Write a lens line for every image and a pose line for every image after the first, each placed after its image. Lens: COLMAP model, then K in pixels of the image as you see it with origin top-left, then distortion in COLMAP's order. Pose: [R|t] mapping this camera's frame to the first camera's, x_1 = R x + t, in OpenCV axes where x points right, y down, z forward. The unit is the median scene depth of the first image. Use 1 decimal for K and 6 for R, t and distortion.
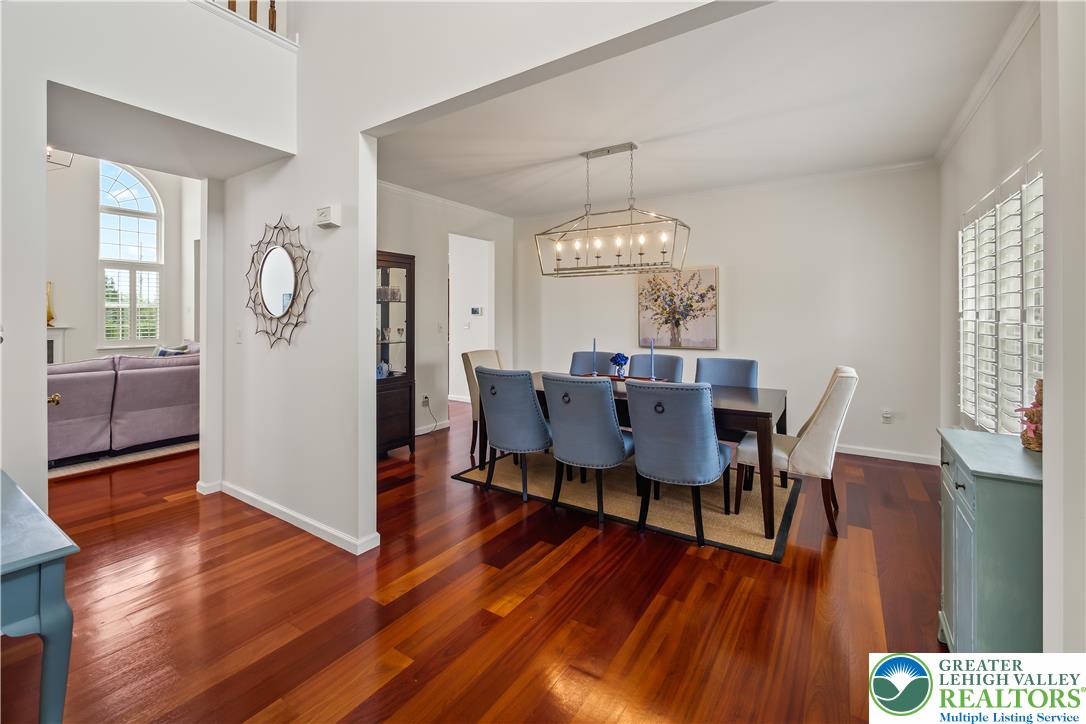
lens RADIAL K [[464.6, 0, 545.1], [0, 464.6, 317.5], [0, 0, 1]] dist [-0.010926, 0.002064]
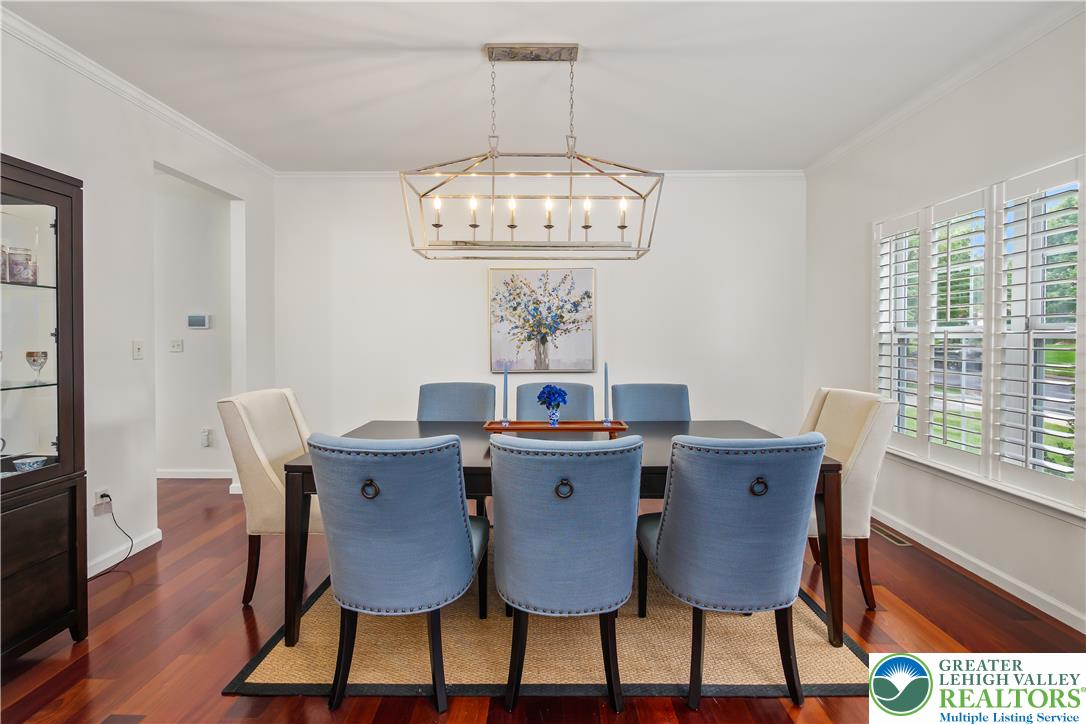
lens RADIAL K [[464.6, 0, 538.9], [0, 464.6, 343.1], [0, 0, 1]] dist [-0.010926, 0.002064]
pose [[0.835265, -0.005672, 0.549818, -0.146341], [-0.000174, 0.999944, 0.010580, 0.010480], [-0.549847, -0.008933, 0.835218, 0.371146]]
